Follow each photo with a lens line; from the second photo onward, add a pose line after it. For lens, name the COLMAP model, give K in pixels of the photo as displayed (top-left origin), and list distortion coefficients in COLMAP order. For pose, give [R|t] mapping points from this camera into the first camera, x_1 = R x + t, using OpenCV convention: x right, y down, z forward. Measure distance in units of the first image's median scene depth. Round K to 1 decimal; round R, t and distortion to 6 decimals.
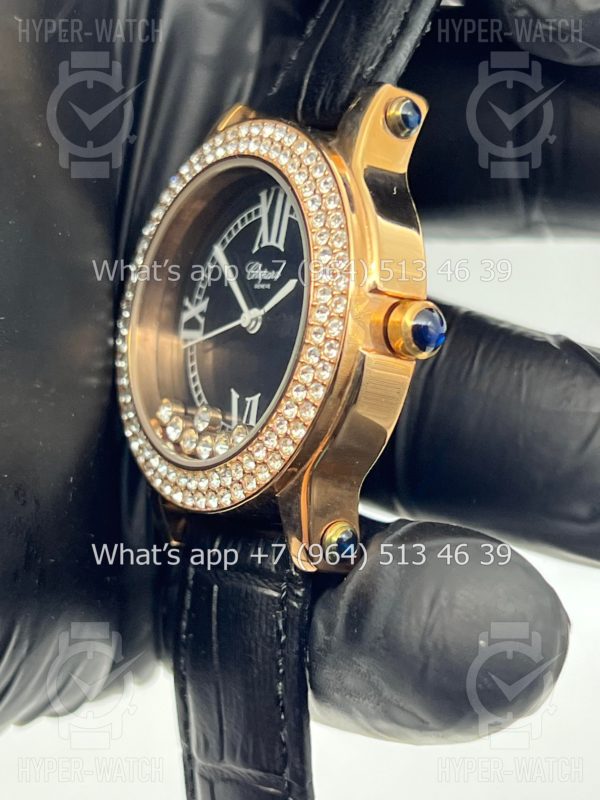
lens RADIAL K [[1802.9, 0, 300.2], [0, 1802.9, 402.0], [0, 0, 1]] dist [0.082874, 0.000000]
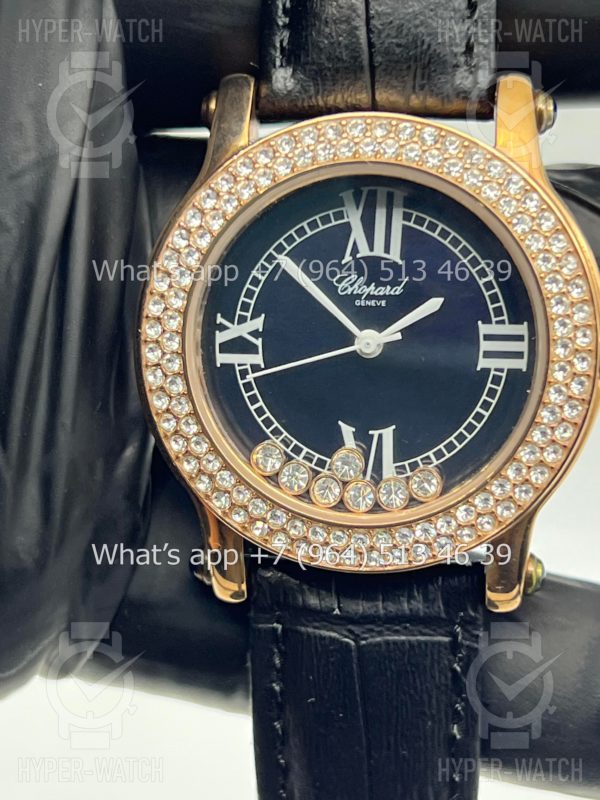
lens RADIAL K [[1802.9, 0, 274.9], [0, 1802.9, 393.2], [0, 0, 1]] dist [0.082874, 0.000000]
pose [[0.701619, -0.180301, 0.689363, -0.663262], [0.051473, 0.977754, 0.203340, -0.201151], [-0.710690, -0.107183, 0.695292, 0.414916]]
